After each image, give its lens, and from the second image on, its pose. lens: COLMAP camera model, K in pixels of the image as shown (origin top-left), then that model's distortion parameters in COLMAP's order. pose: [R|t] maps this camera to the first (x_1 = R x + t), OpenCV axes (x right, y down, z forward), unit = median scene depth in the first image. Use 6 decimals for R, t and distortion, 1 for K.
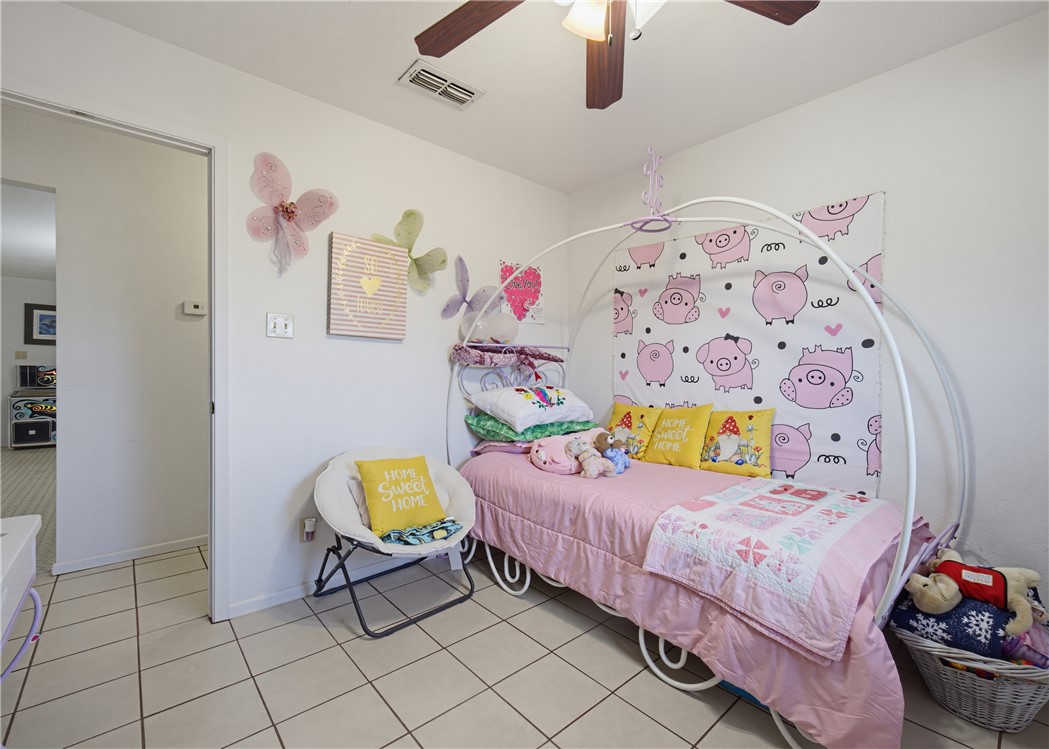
lens RADIAL K [[425.3, 0, 521.1], [0, 425.3, 381.3], [0, 0, 1]] dist [-0.002335, -0.000199]
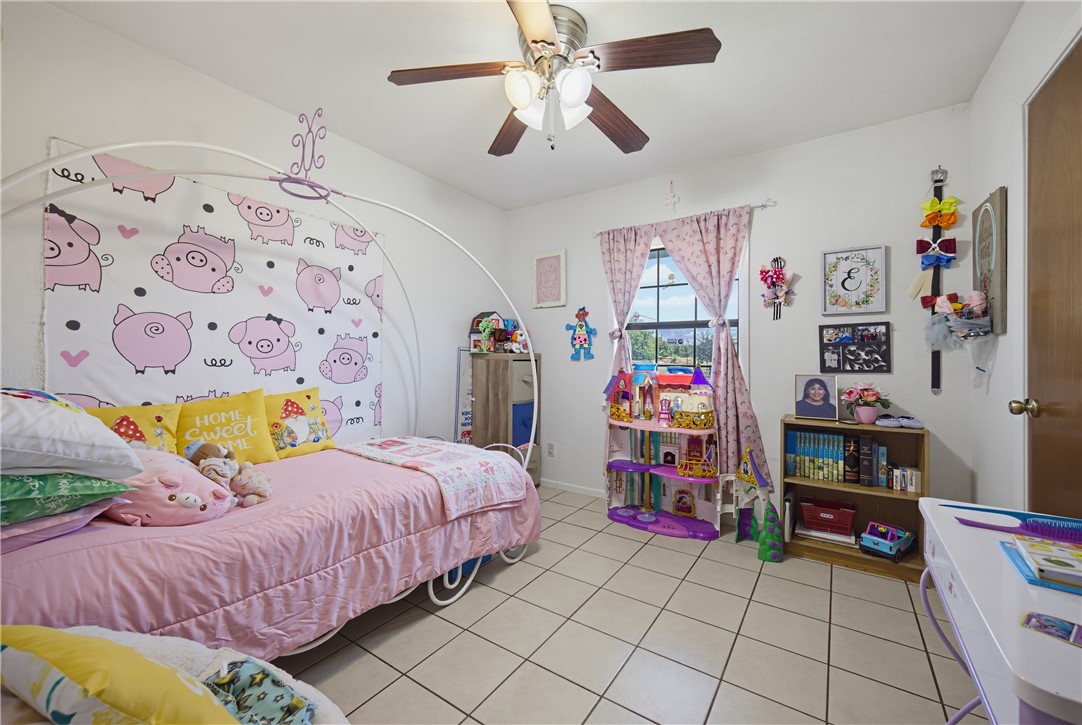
lens RADIAL K [[419.8, 0, 538.3], [0, 419.8, 356.2], [0, 0, 1]] dist [0.001485, -0.000204]
pose [[-0.207008, -0.005970, 0.978321, -0.601030], [0.012986, 0.999877, 0.008850, -0.018813], [-0.978253, 0.014536, -0.206905, 0.649477]]
